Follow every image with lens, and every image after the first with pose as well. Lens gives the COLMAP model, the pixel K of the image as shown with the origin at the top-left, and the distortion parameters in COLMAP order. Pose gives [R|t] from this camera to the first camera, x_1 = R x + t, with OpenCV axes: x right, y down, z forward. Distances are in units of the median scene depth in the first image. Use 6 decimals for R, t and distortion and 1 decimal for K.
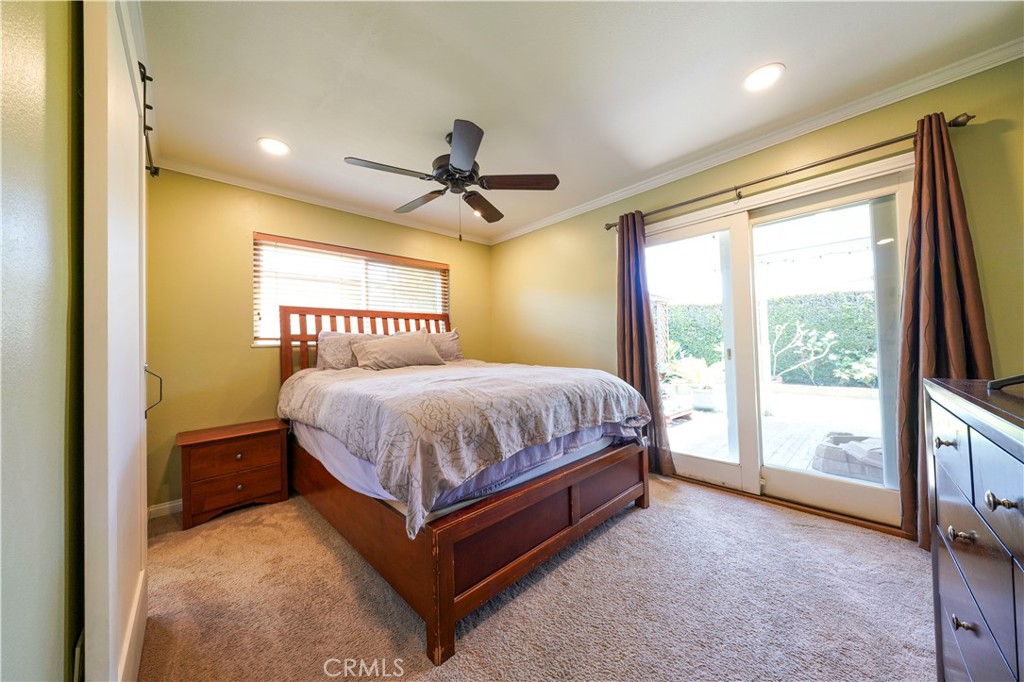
lens RADIAL K [[338.8, 0, 512.0], [0, 338.8, 341.0], [0, 0, 1]] dist [-0.000148, -0.000024]
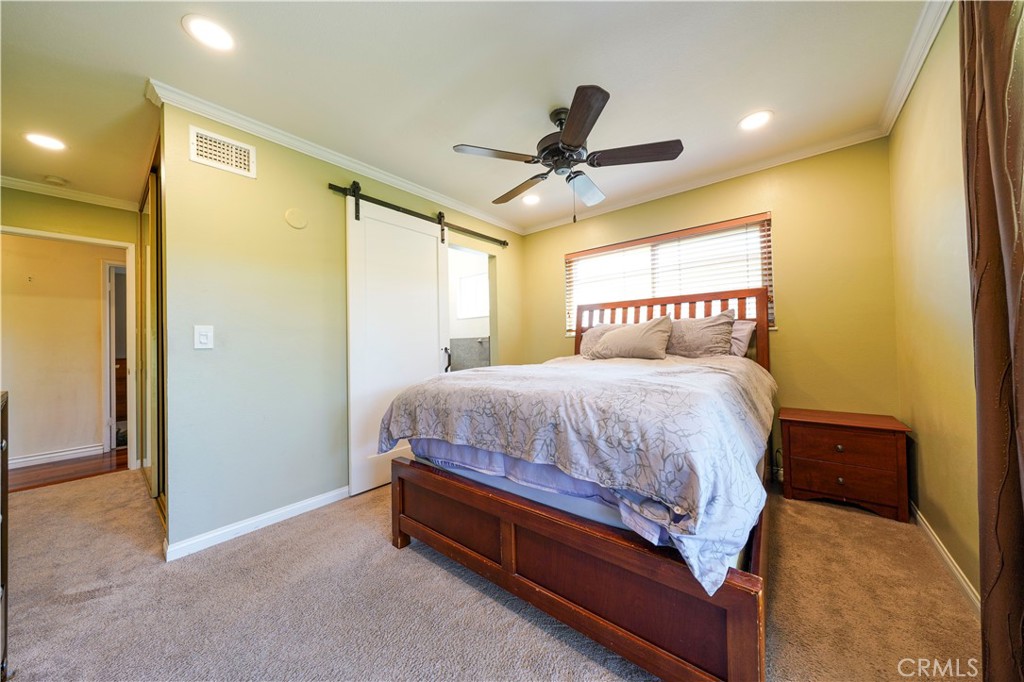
lens RADIAL K [[344.0, 0, 510.2], [0, 344.0, 338.5], [0, 0, 1]] dist [-0.000005, -0.000151]
pose [[0.120869, 0.011462, -0.992602, 0.557741], [0.034907, 0.999266, 0.015790, -0.006262], [0.992055, -0.036558, 0.120380, 0.533170]]
